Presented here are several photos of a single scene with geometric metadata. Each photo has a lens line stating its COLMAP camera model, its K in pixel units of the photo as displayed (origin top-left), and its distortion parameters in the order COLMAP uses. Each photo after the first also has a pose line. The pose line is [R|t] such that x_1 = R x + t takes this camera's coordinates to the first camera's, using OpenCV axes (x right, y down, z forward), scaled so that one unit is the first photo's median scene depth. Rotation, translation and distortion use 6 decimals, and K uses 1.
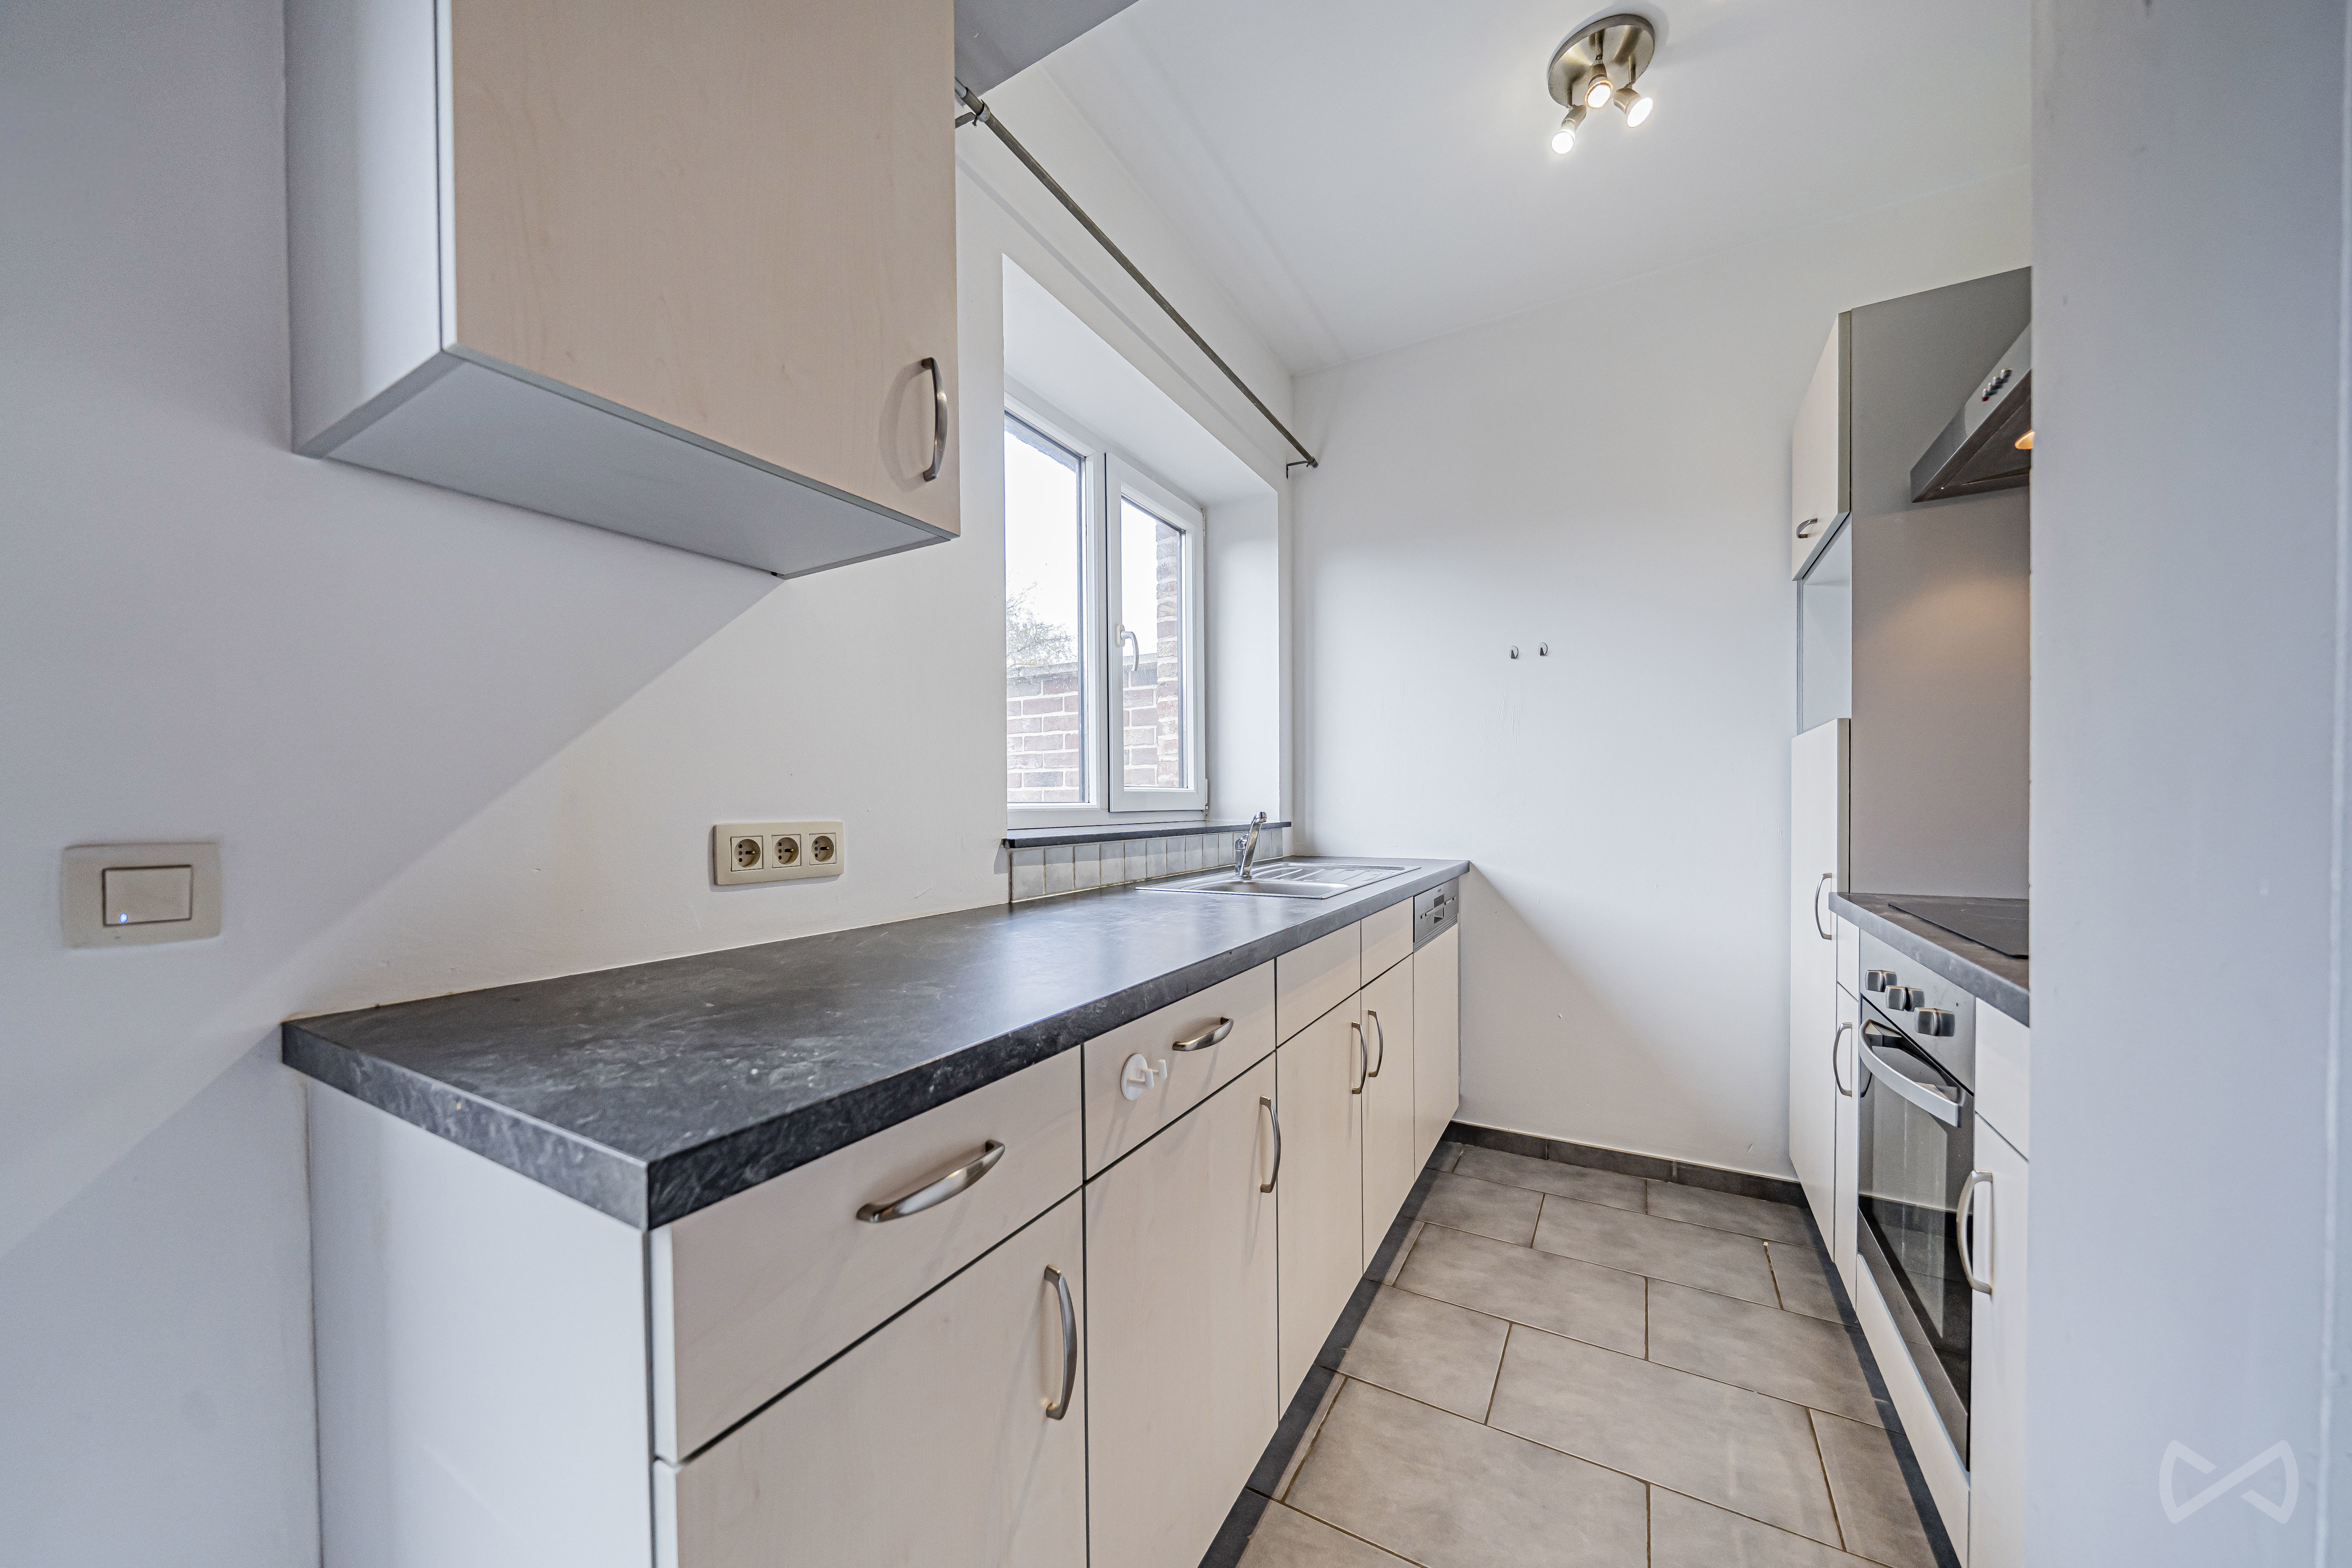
lens RADIAL K [[804.5, 0, 1175.5], [0, 804.5, 800.7], [0, 0, 1]] dist [-0.000172, -0.000008]
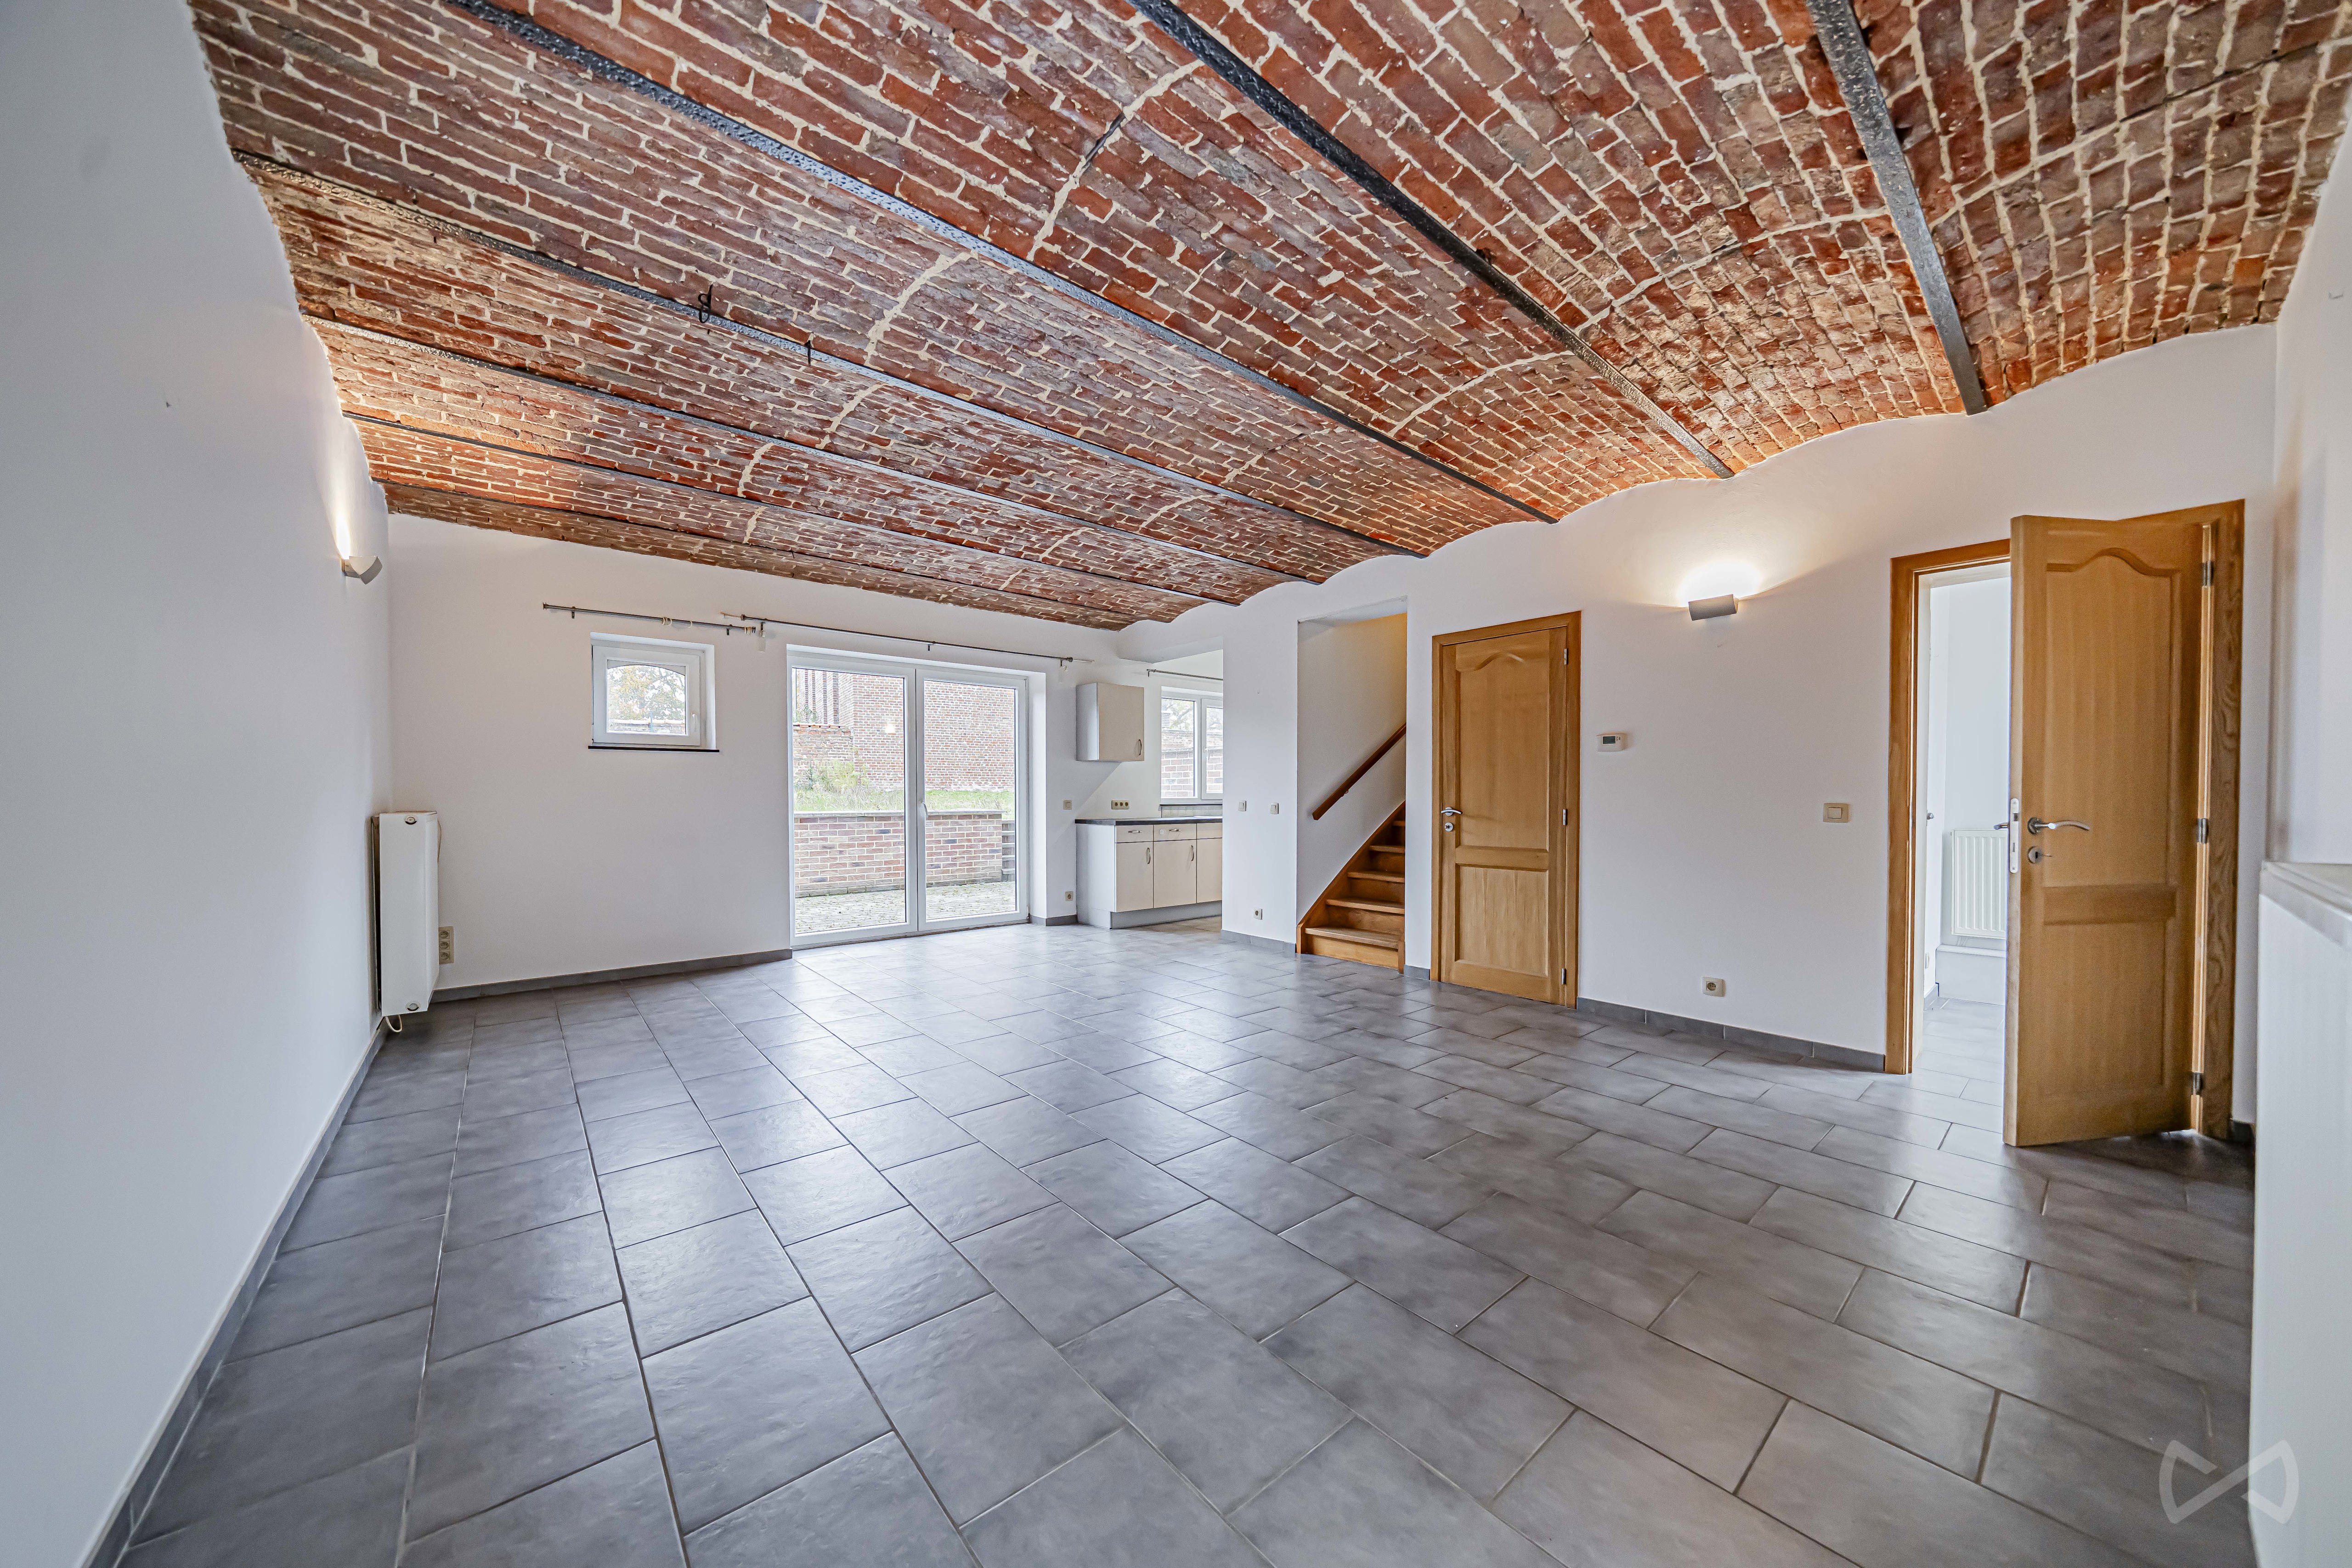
lens RADIAL K [[804.5, 0, 1176.5], [0, 804.5, 798.8], [0, 0, 1]] dist [-0.000172, -0.000008]
pose [[0.938987, 0.003371, -0.343936, 3.366222], [-0.001771, 0.999986, 0.004965, -0.016210], [0.343948, -0.004053, 0.938980, -7.668390]]
